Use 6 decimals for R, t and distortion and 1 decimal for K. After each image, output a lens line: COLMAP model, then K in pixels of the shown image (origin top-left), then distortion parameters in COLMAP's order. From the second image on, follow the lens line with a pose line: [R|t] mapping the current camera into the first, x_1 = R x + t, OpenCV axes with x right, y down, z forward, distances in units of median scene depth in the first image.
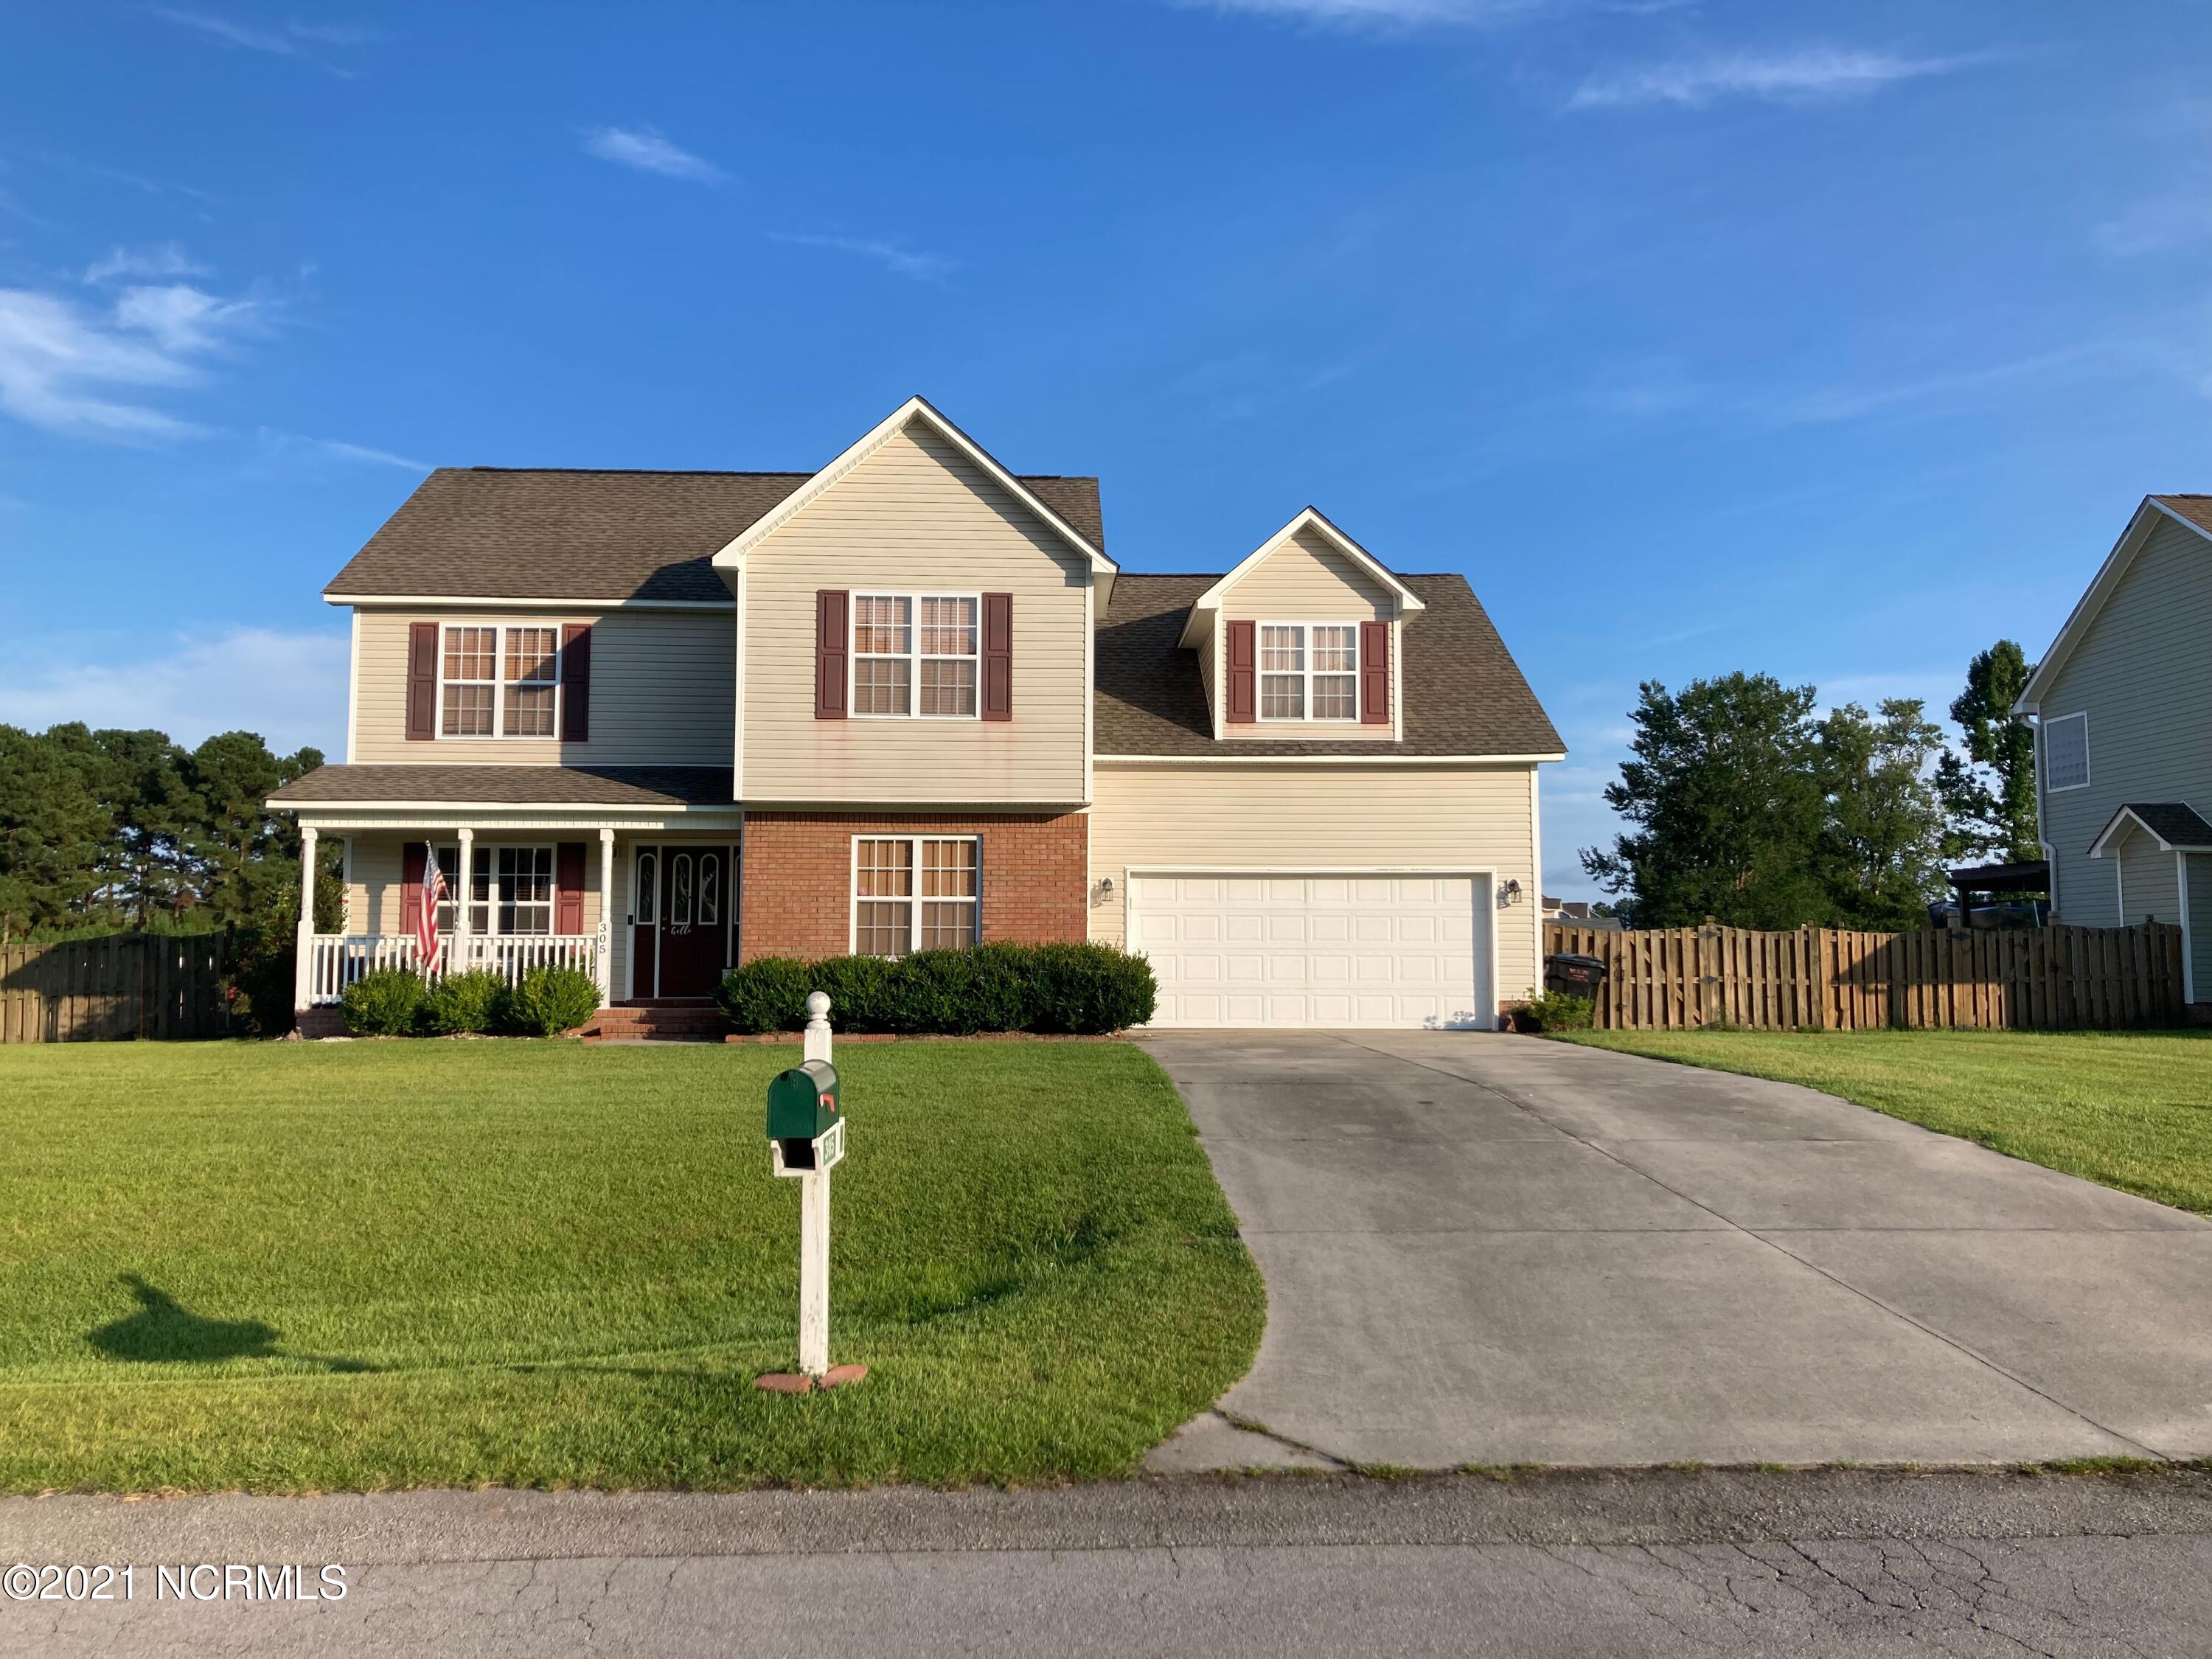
lens RADIAL K [[1836.2, 0, 1118.1], [0, 1836.2, 817.8], [0, 0, 1]] dist [0.122231, -0.174028]
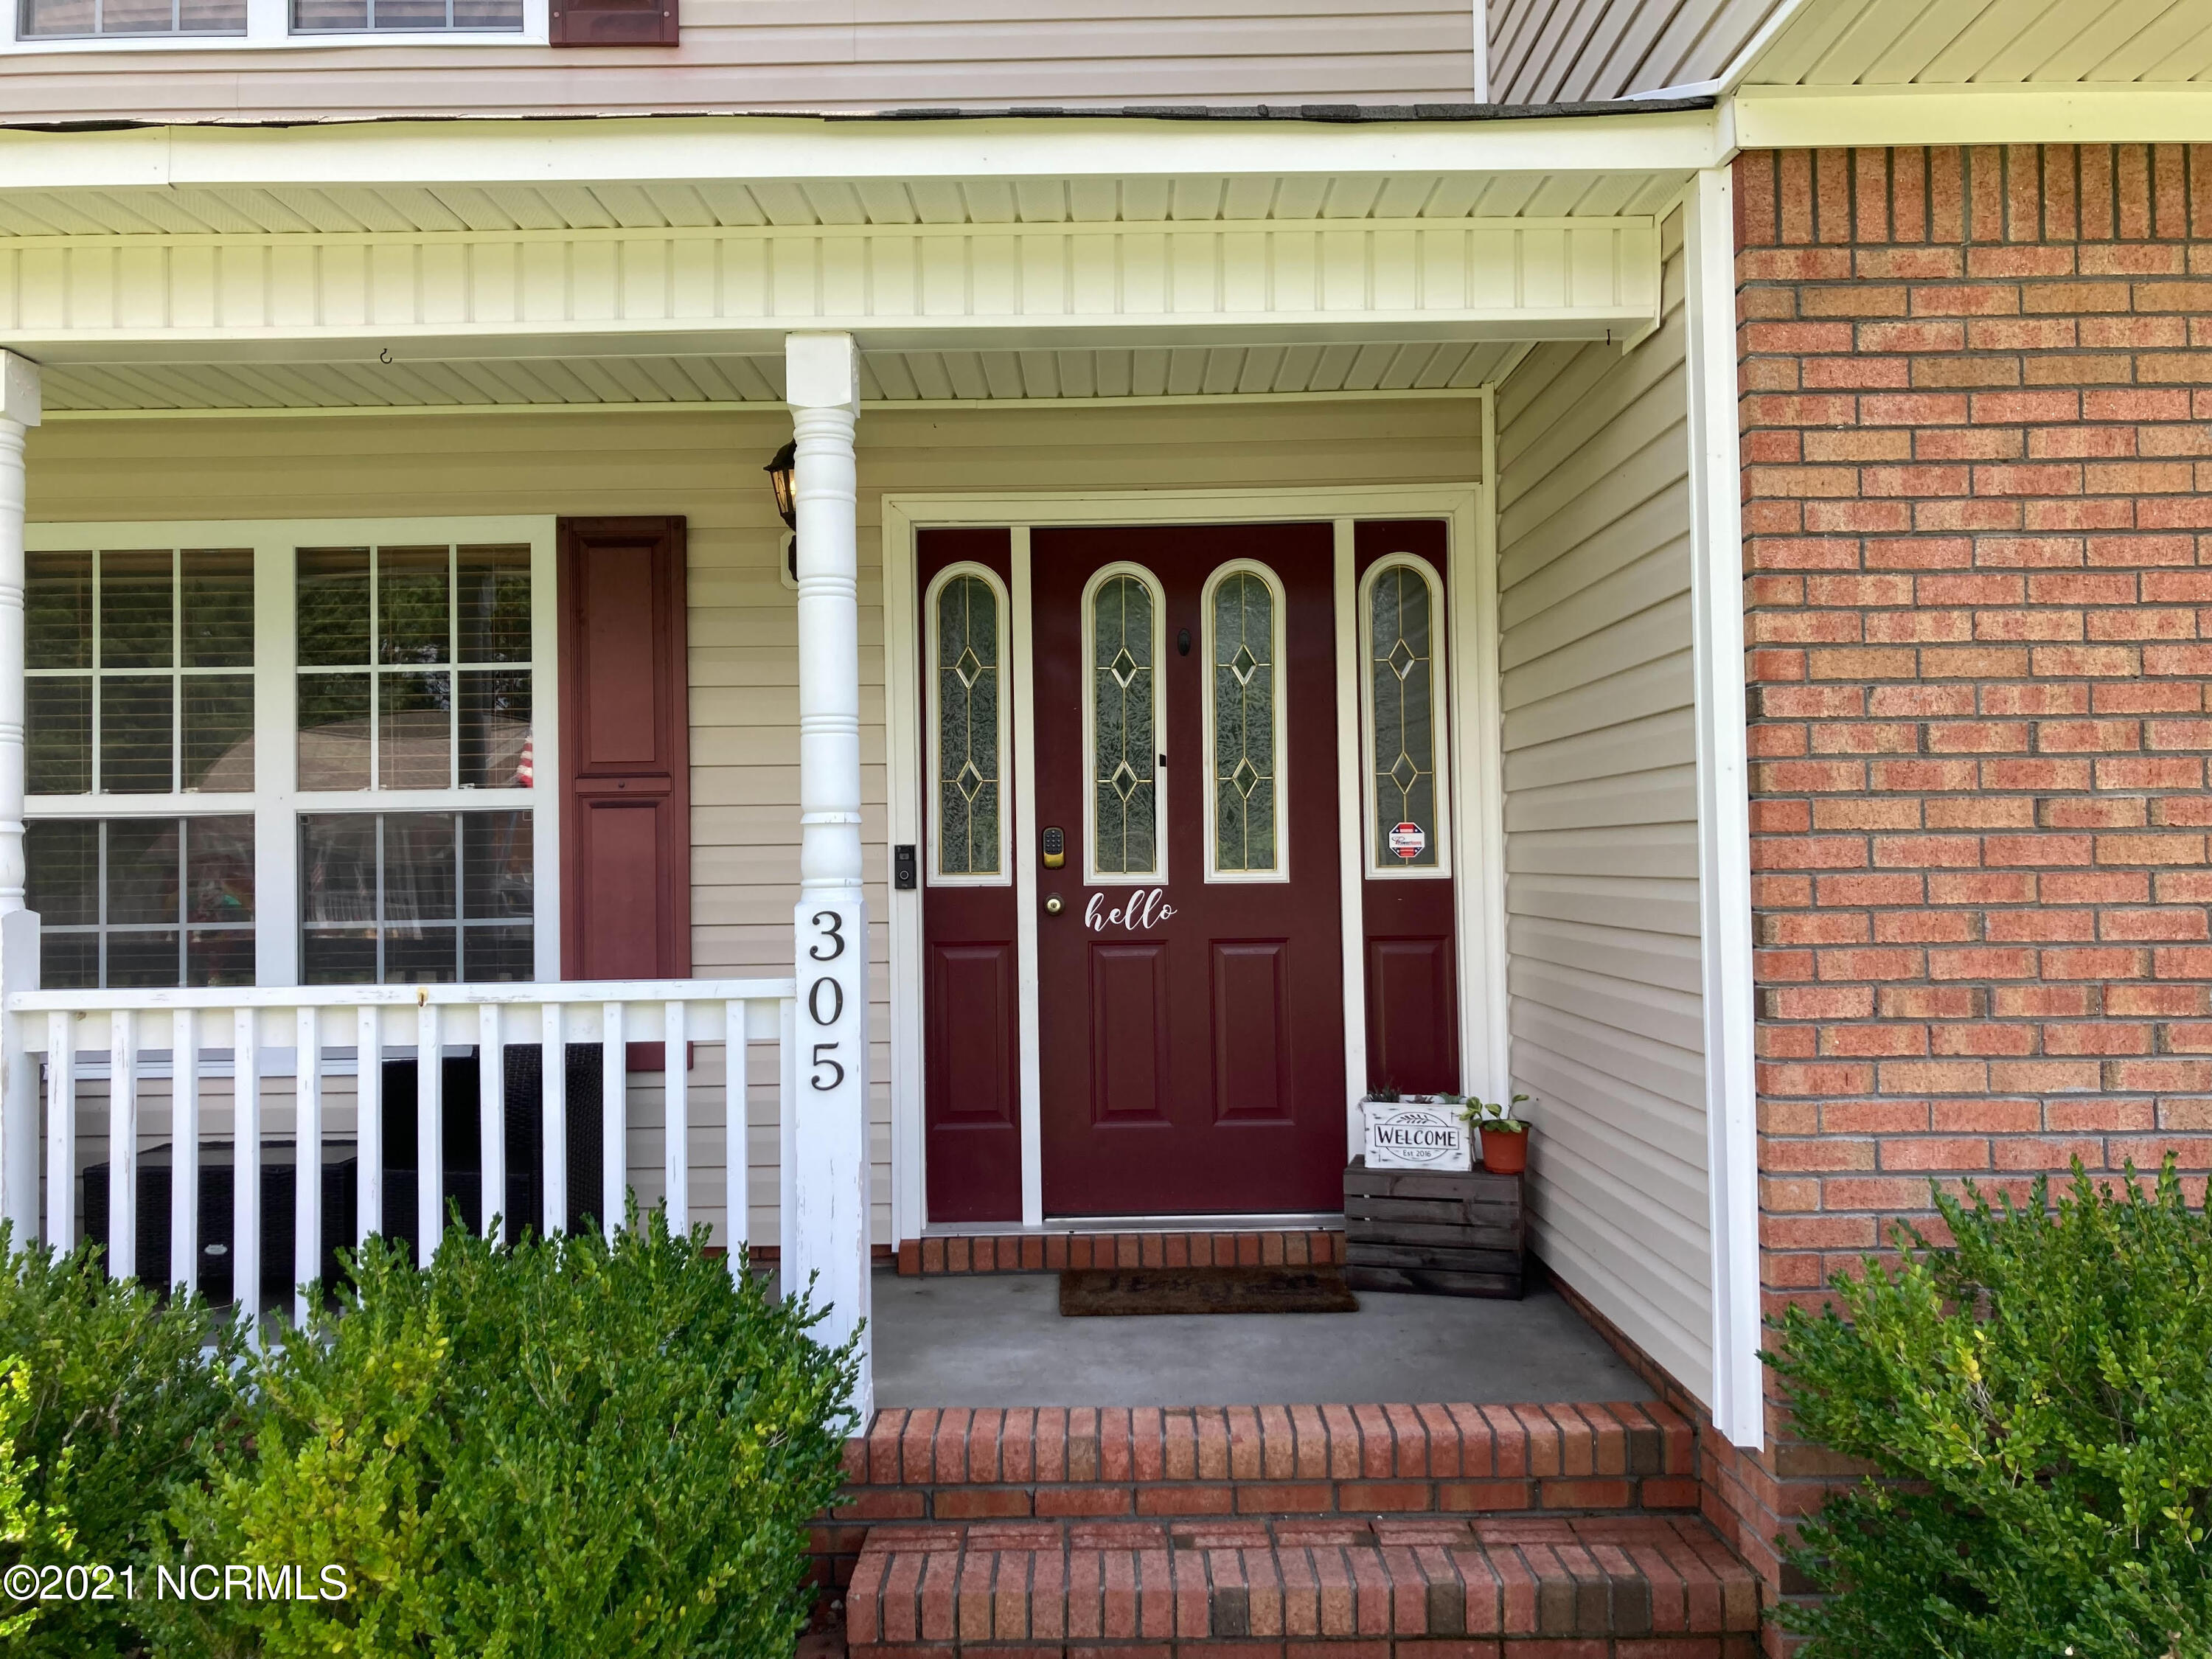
lens RADIAL K [[1836.2, 0, 1118.1], [0, 1836.2, 817.8], [0, 0, 1]] dist [0.122231, -0.174028]
pose [[0.999059, -0.018919, -0.039031, -0.228380], [0.021223, 0.998003, 0.059493, 0.036990], [0.037828, -0.060266, 0.997465, 0.781041]]
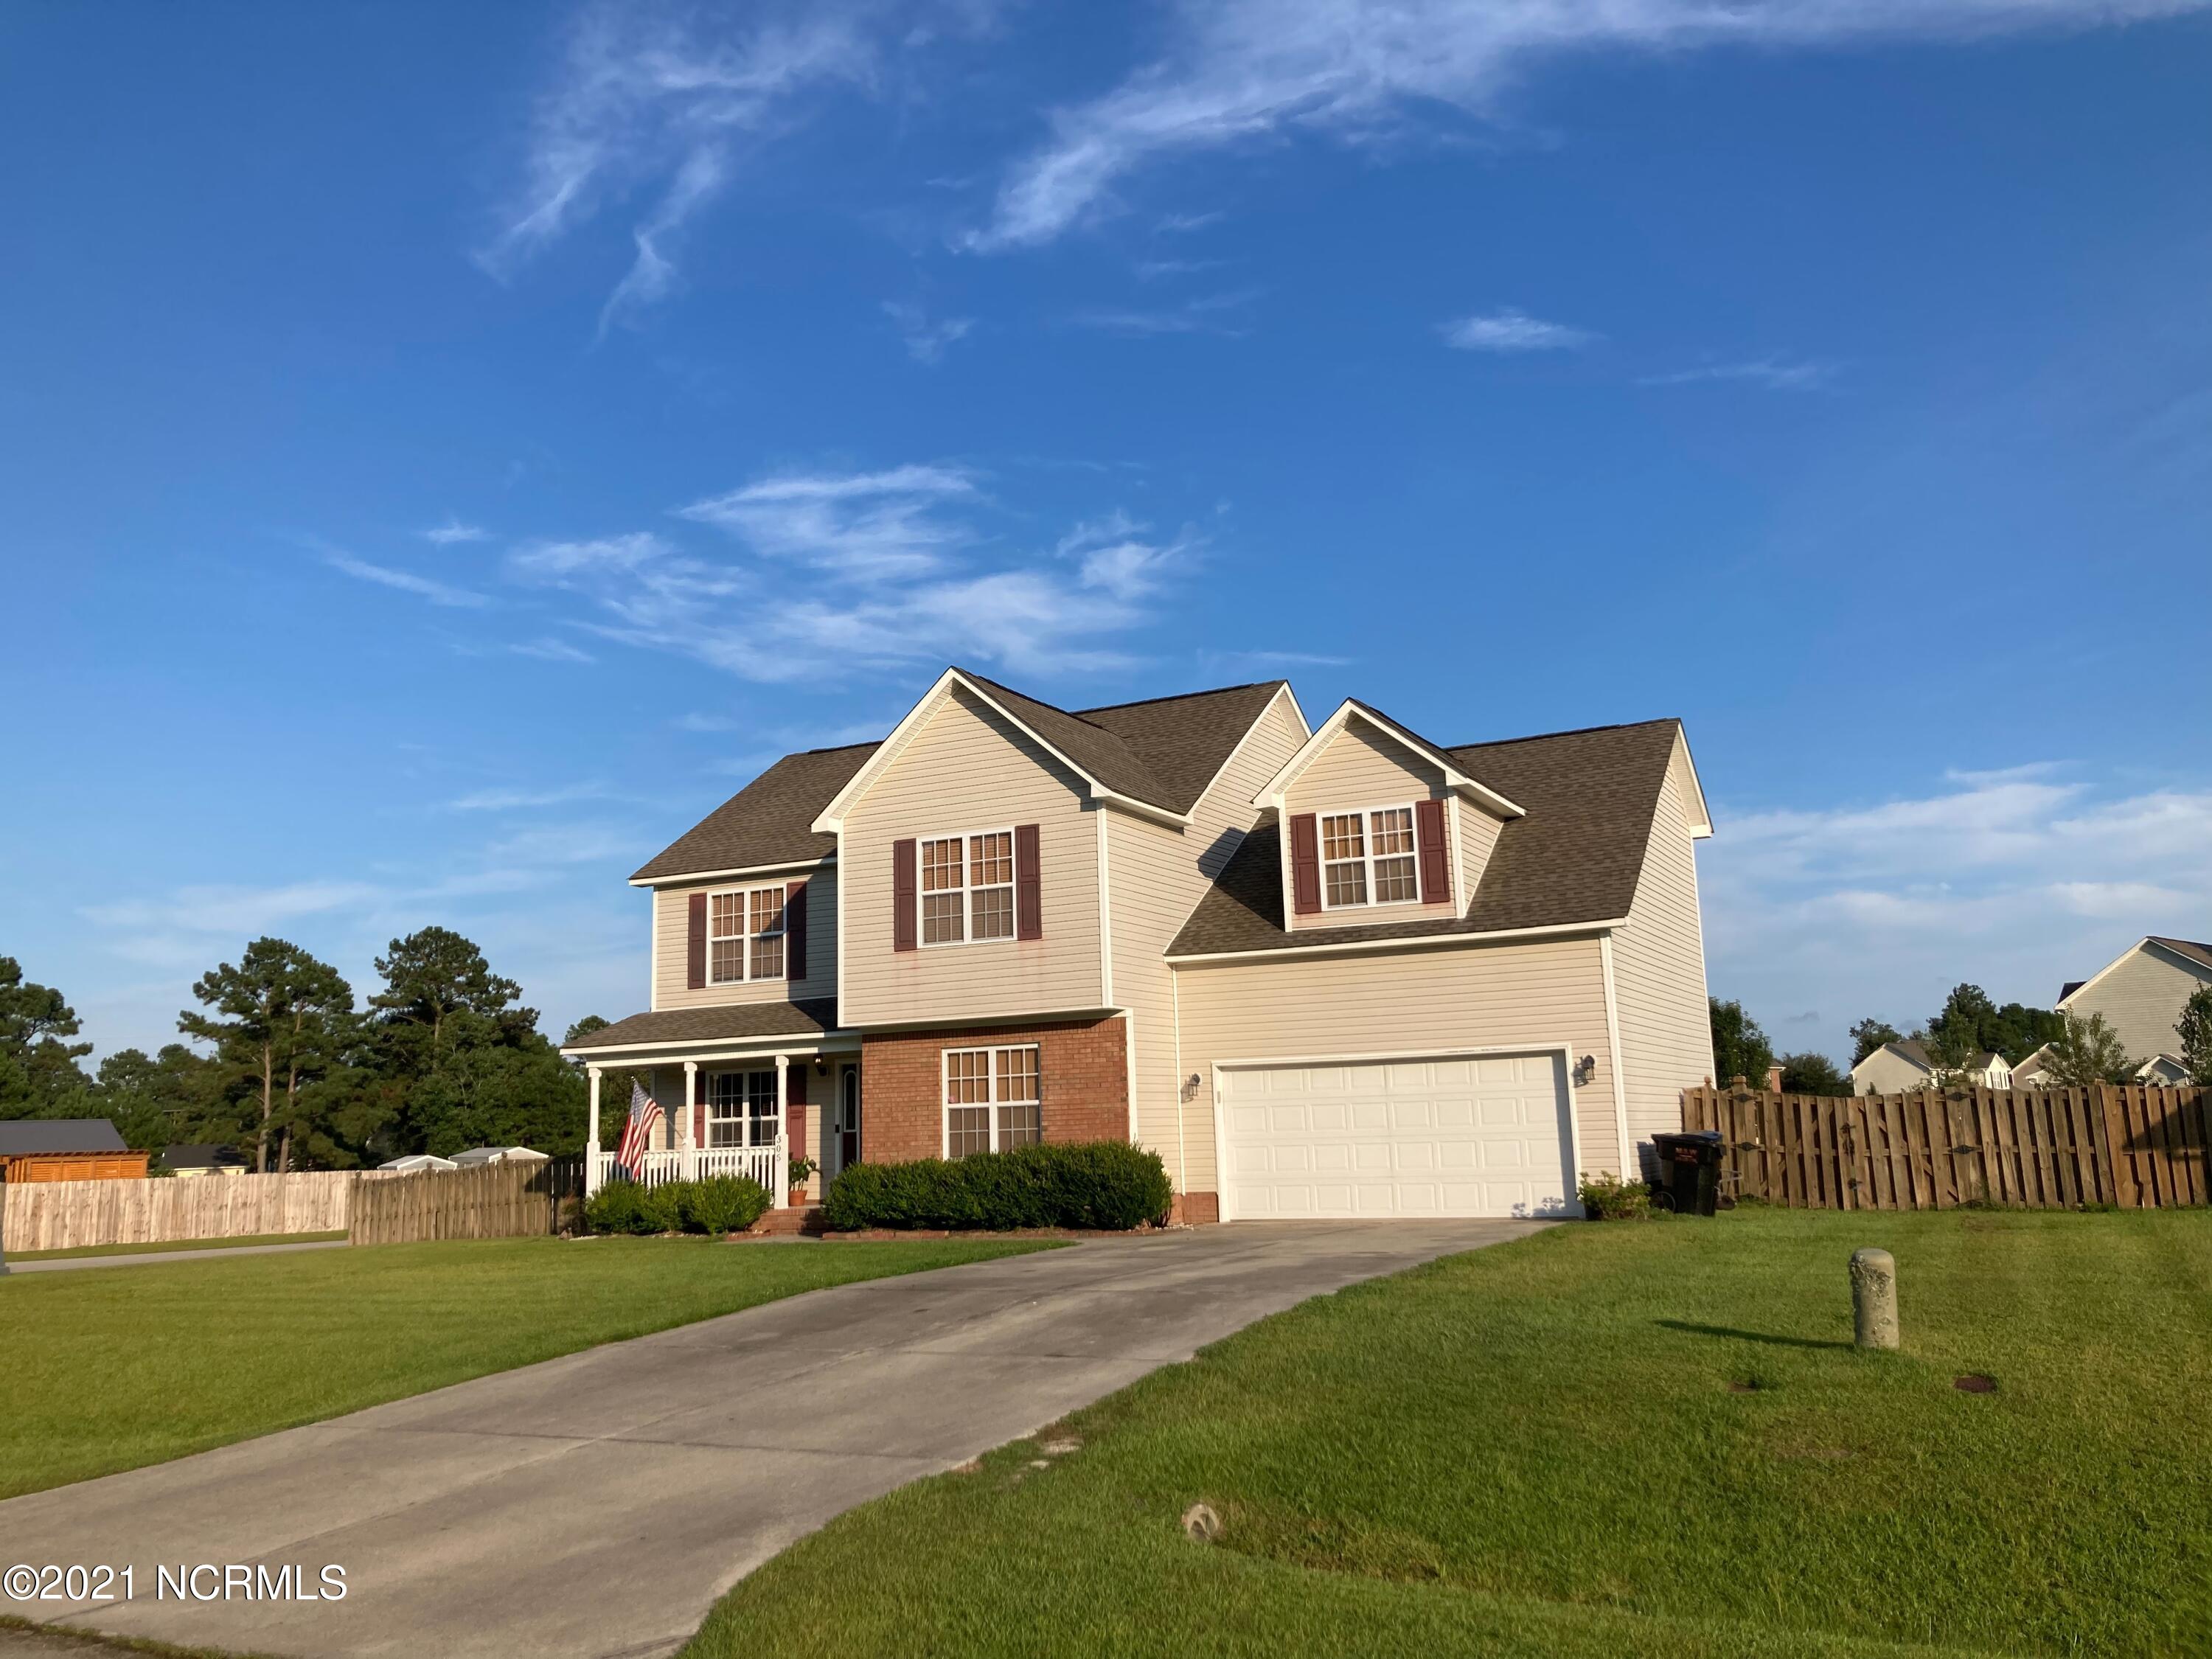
lens RADIAL K [[1836.2, 0, 1118.1], [0, 1836.2, 817.8], [0, 0, 1]] dist [0.122231, -0.174028]
pose [[0.874983, -0.113653, -0.470626, 0.463632], [0.075099, 0.992152, -0.099974, -0.010091], [0.478295, 0.052132, 0.876651, 0.045719]]
